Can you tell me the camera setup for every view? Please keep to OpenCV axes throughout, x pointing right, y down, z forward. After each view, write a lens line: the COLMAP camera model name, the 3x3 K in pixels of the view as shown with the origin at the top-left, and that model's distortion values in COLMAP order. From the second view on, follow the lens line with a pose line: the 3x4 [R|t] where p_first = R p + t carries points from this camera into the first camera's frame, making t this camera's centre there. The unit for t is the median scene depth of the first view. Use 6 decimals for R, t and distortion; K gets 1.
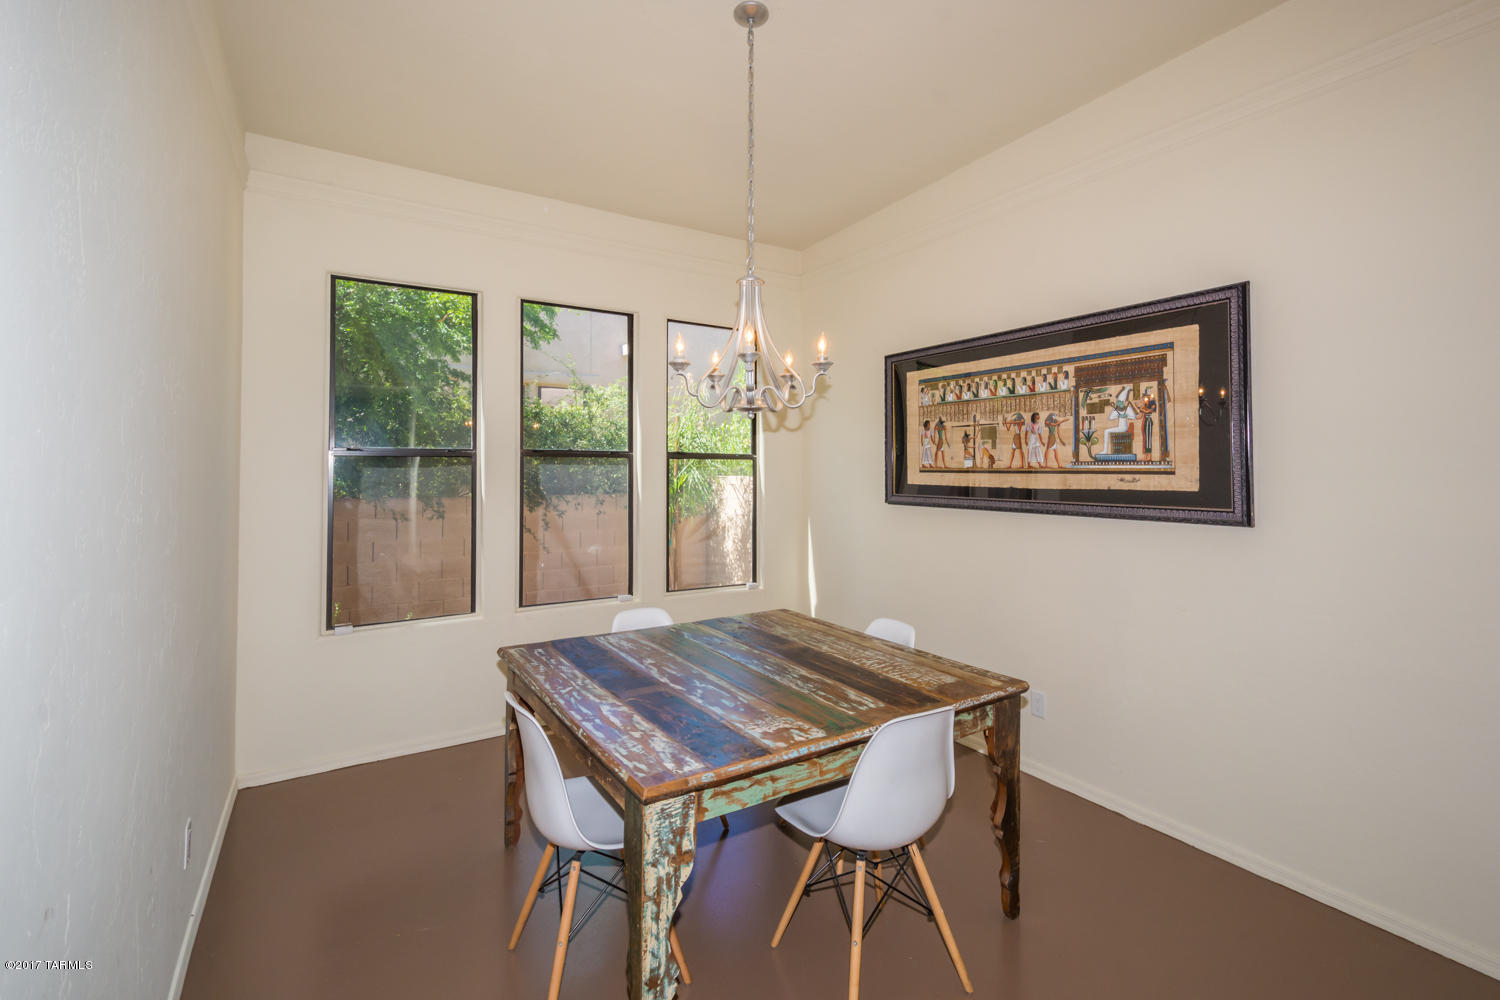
lens RADIAL K [[660.2, 0, 789.7], [0, 660.2, 465.3], [0, 0, 1]] dist [0.017394, -0.006302]
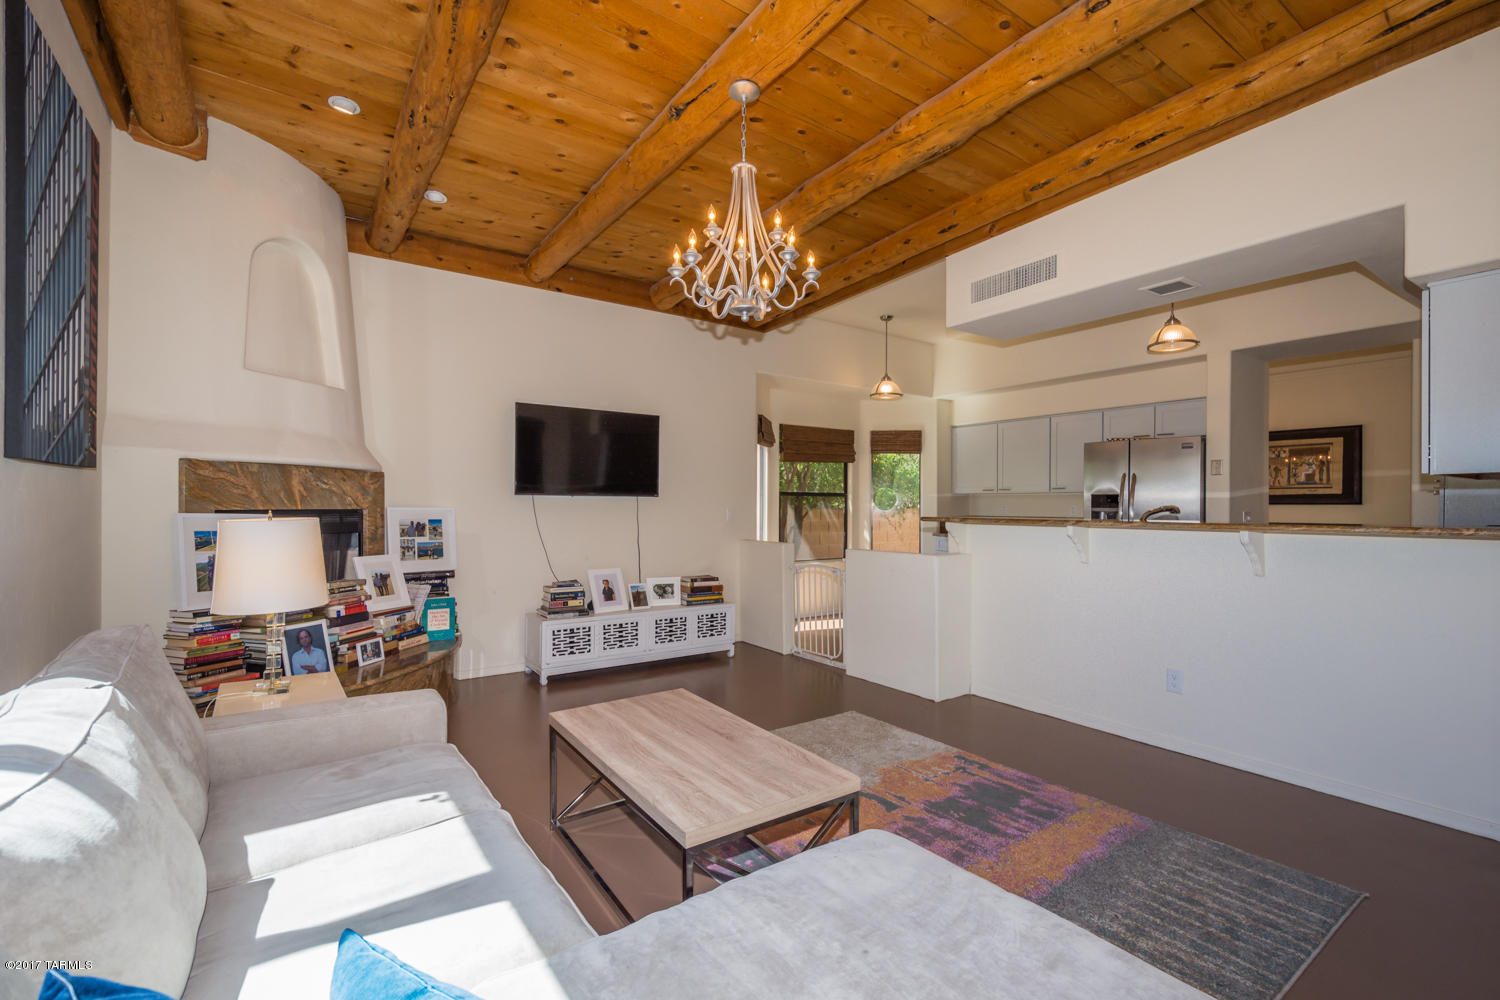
lens RADIAL K [[660.2, 0, 776.4], [0, 660.2, 514.4], [0, 0, 1]] dist [0.017394, -0.006302]
pose [[0.998677, 0.001555, 0.051403, -1.752044], [-0.002531, 0.999818, 0.018927, 0.070355], [-0.051364, -0.019032, 0.998499, -1.568190]]
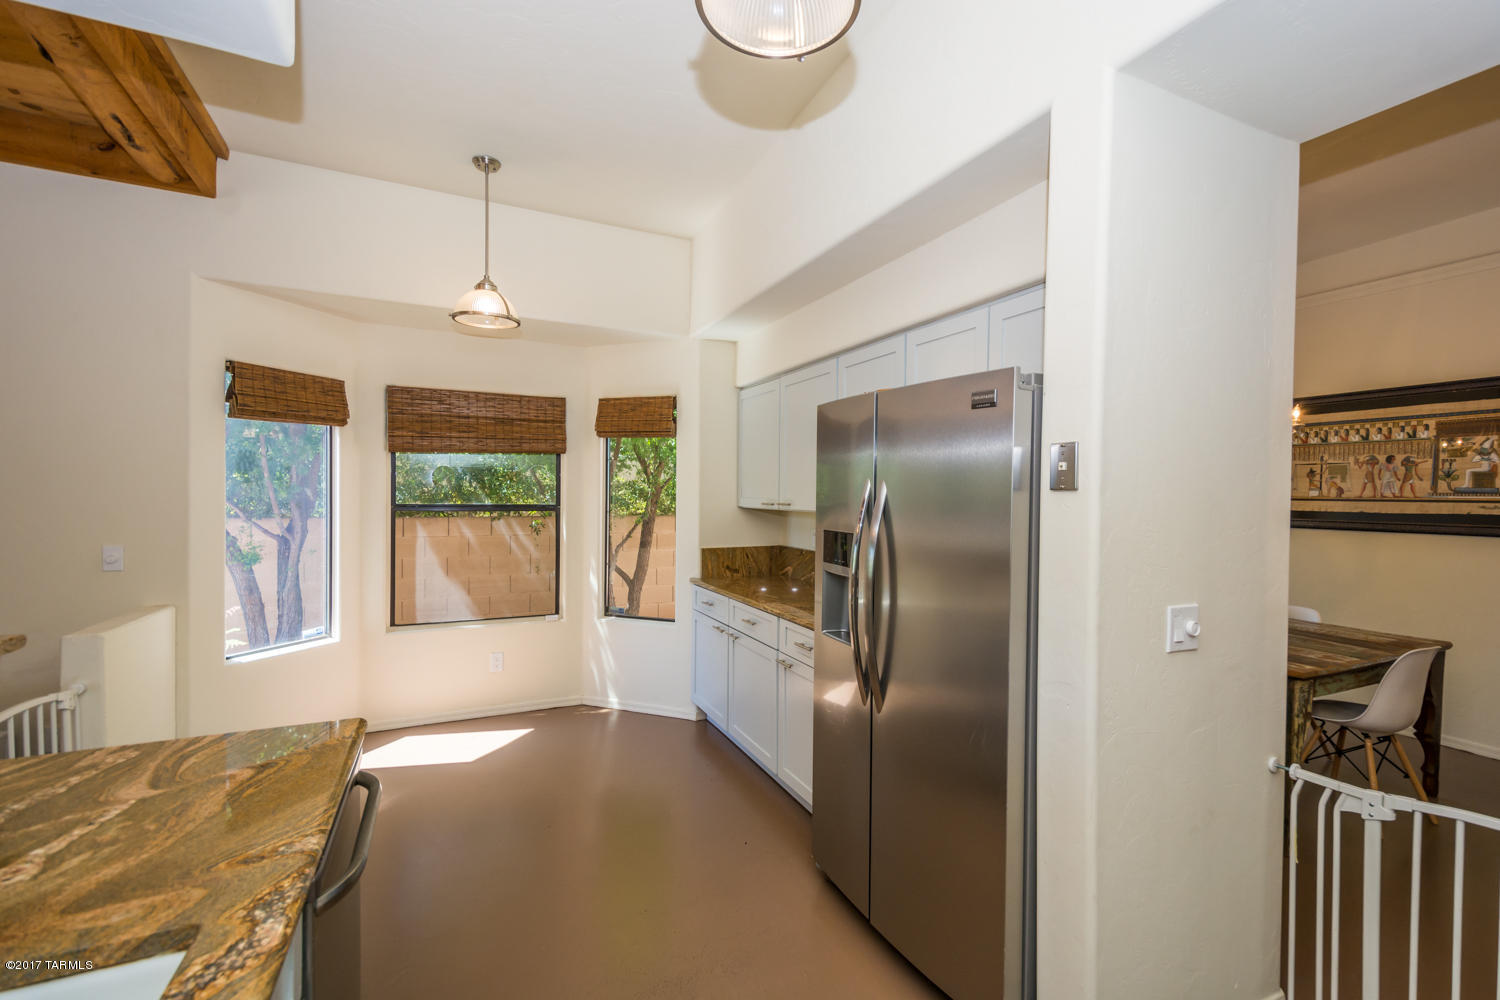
lens RADIAL K [[660.2, 0, 784.8], [0, 660.2, 504.2], [0, 0, 1]] dist [0.017394, -0.006302]
pose [[0.992615, 0.011712, -0.120740, -0.675270], [-0.009332, 0.999751, 0.020265, 0.001716], [0.120947, -0.018989, 0.992477, -0.464912]]
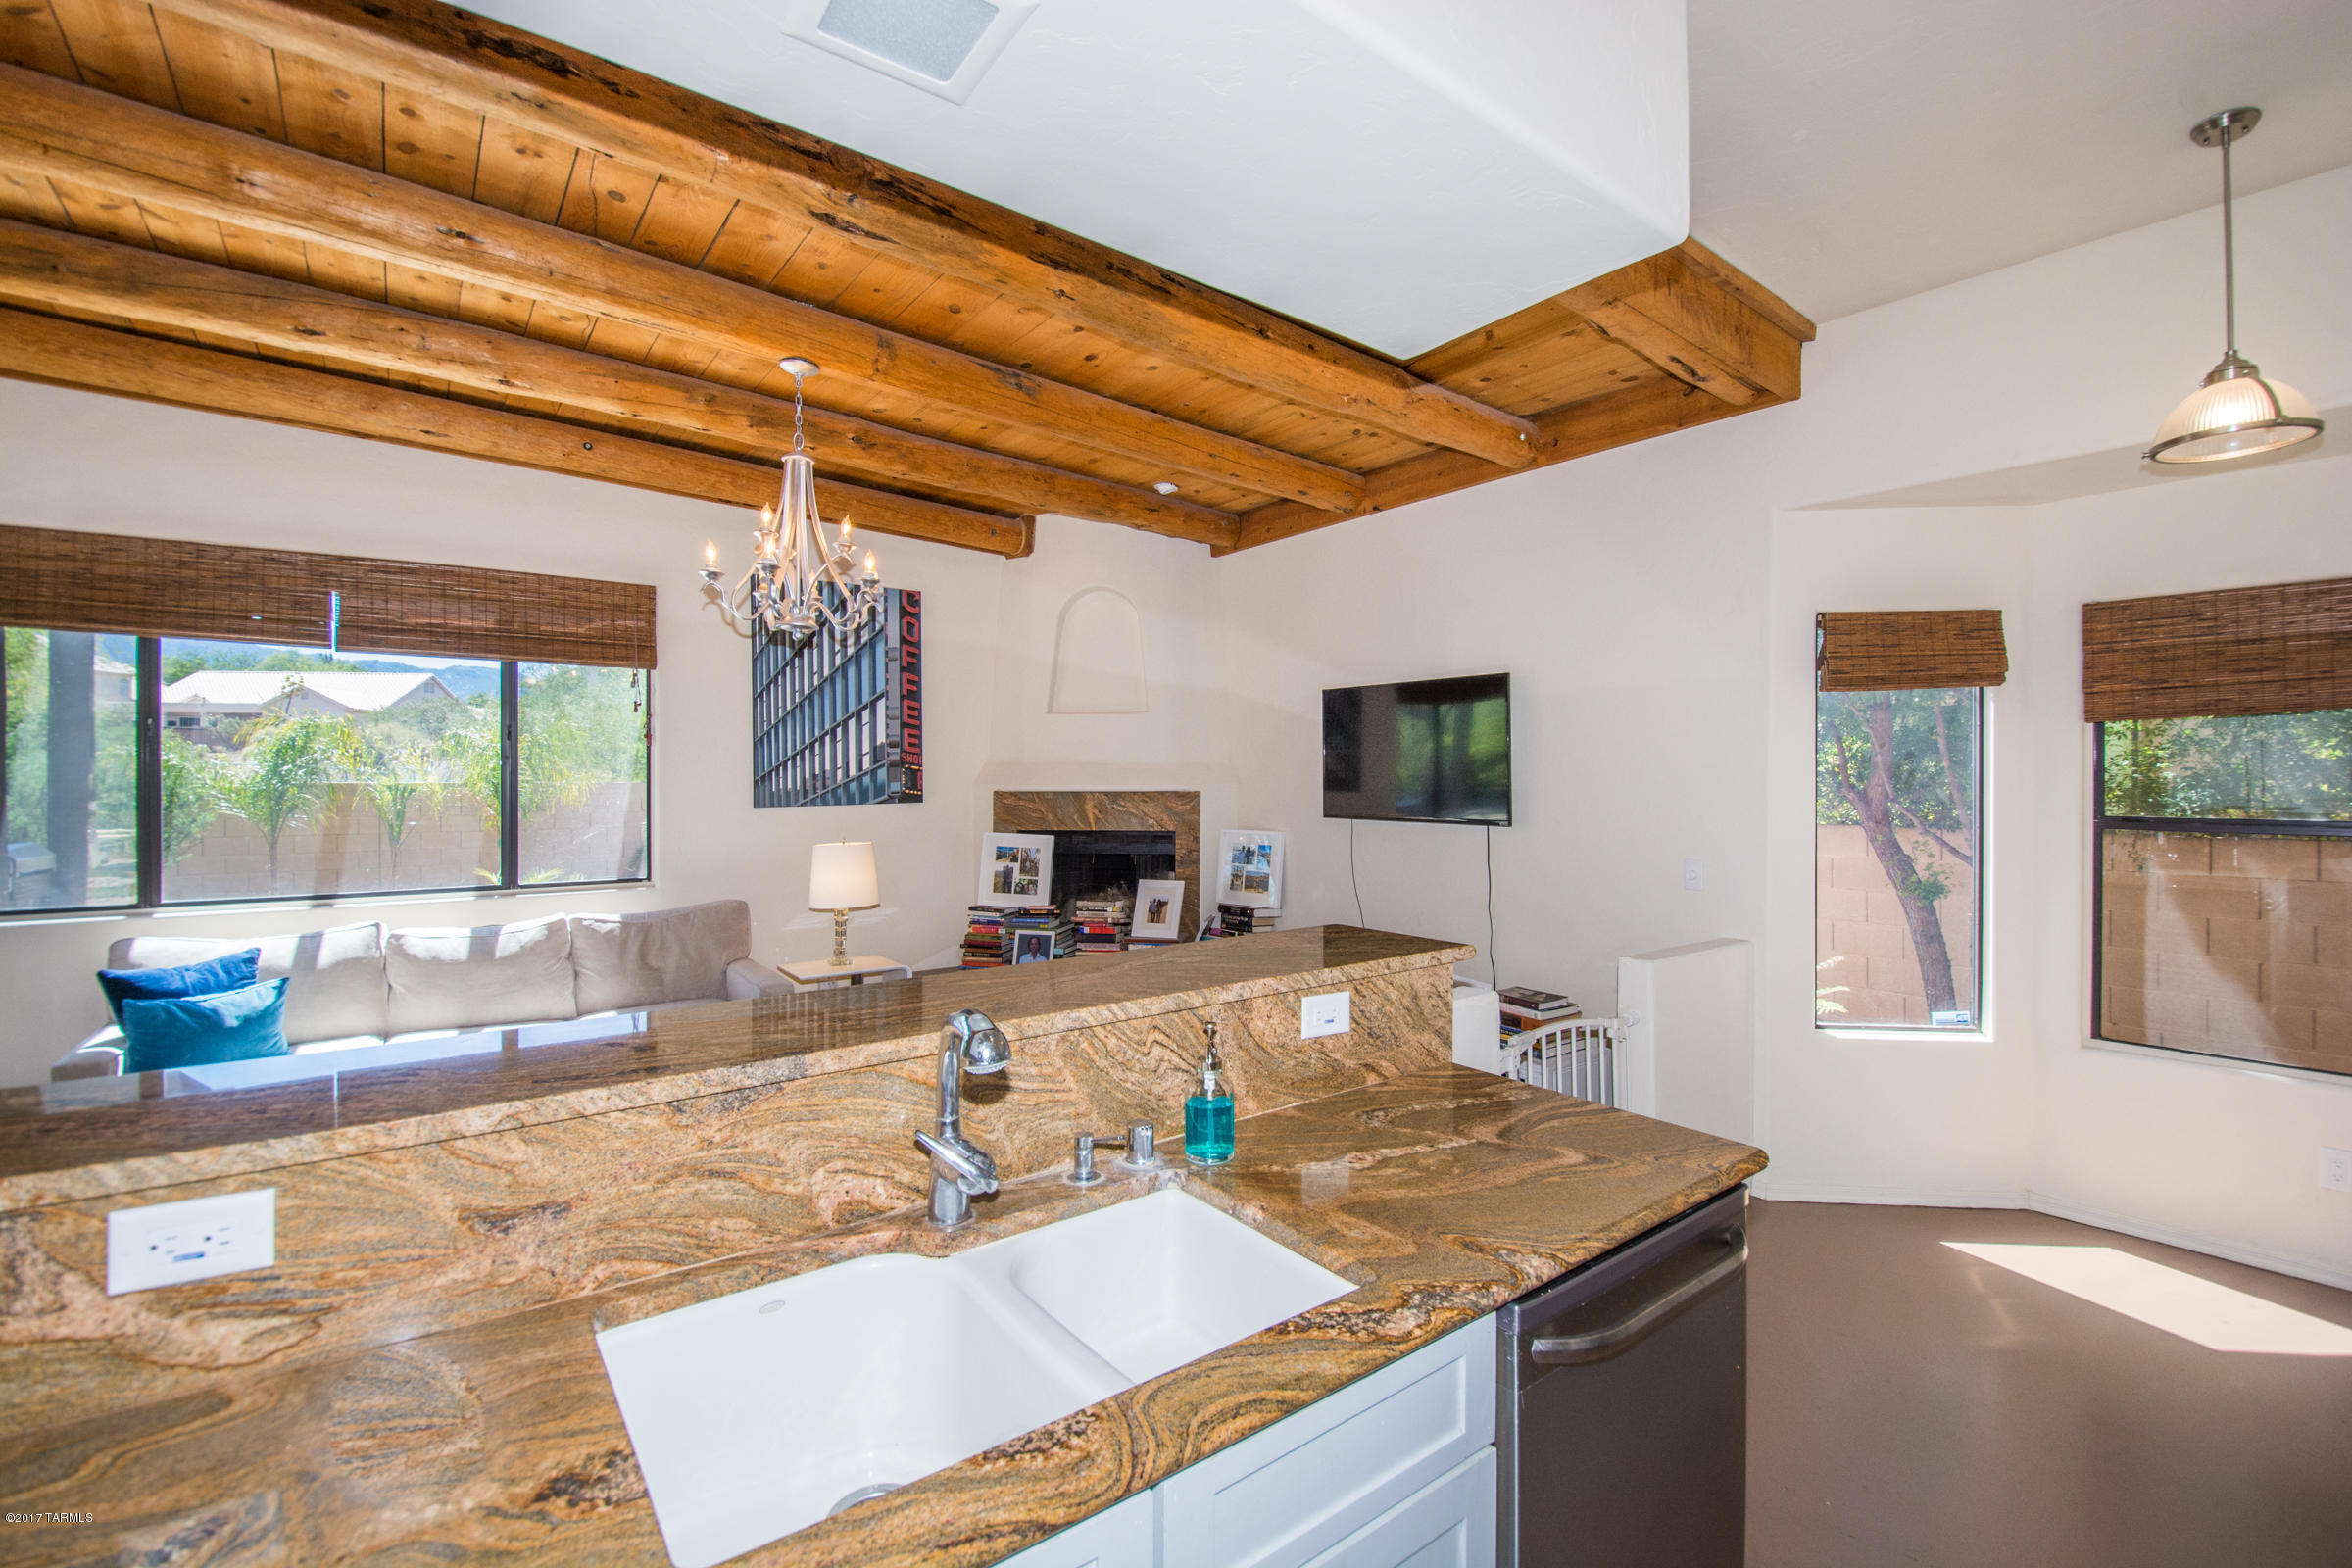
lens RADIAL K [[1035.1, 0, 1197.9], [0, 1035.1, 780.7], [0, 0, 1]] dist [0.017394, -0.006302]
pose [[0.073672, 0.002774, -0.997279, -0.540111], [0.006655, 0.999972, 0.003273, -0.013877], [0.997260, -0.006878, 0.073652, -0.317459]]
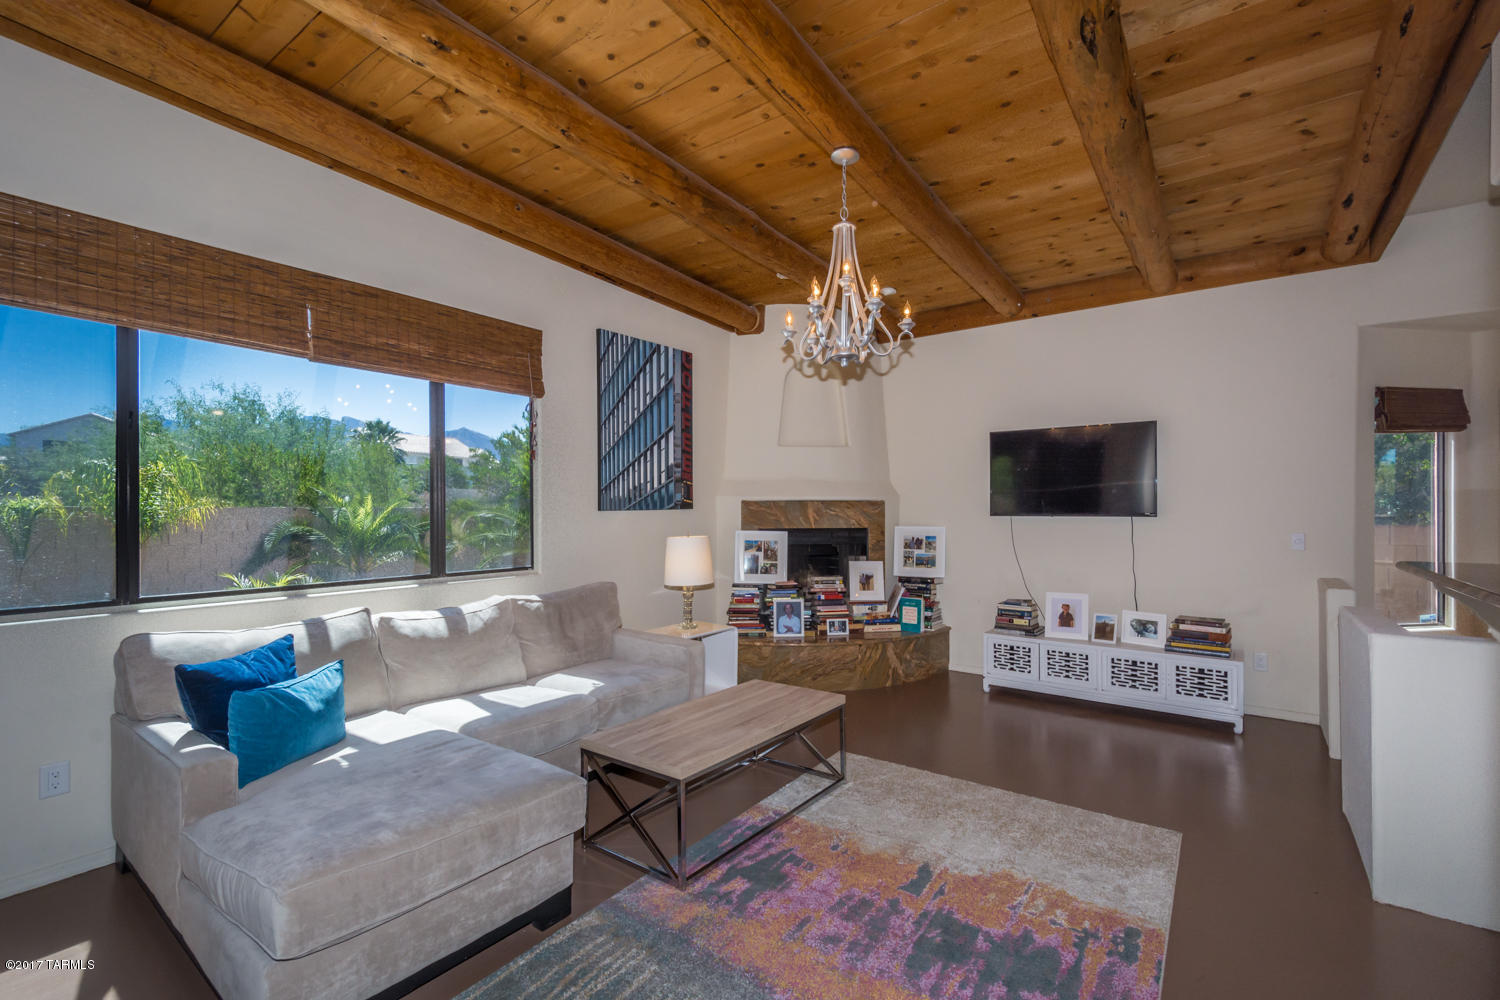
lens RADIAL K [[660.2, 0, 772.8], [0, 660.2, 512.0], [0, 0, 1]] dist [0.017394, -0.006302]
pose [[0.363200, -0.000223, -0.931711, -0.887807], [0.009743, 0.999946, 0.003559, 0.034297], [0.931660, -0.010370, 0.363183, -1.125259]]
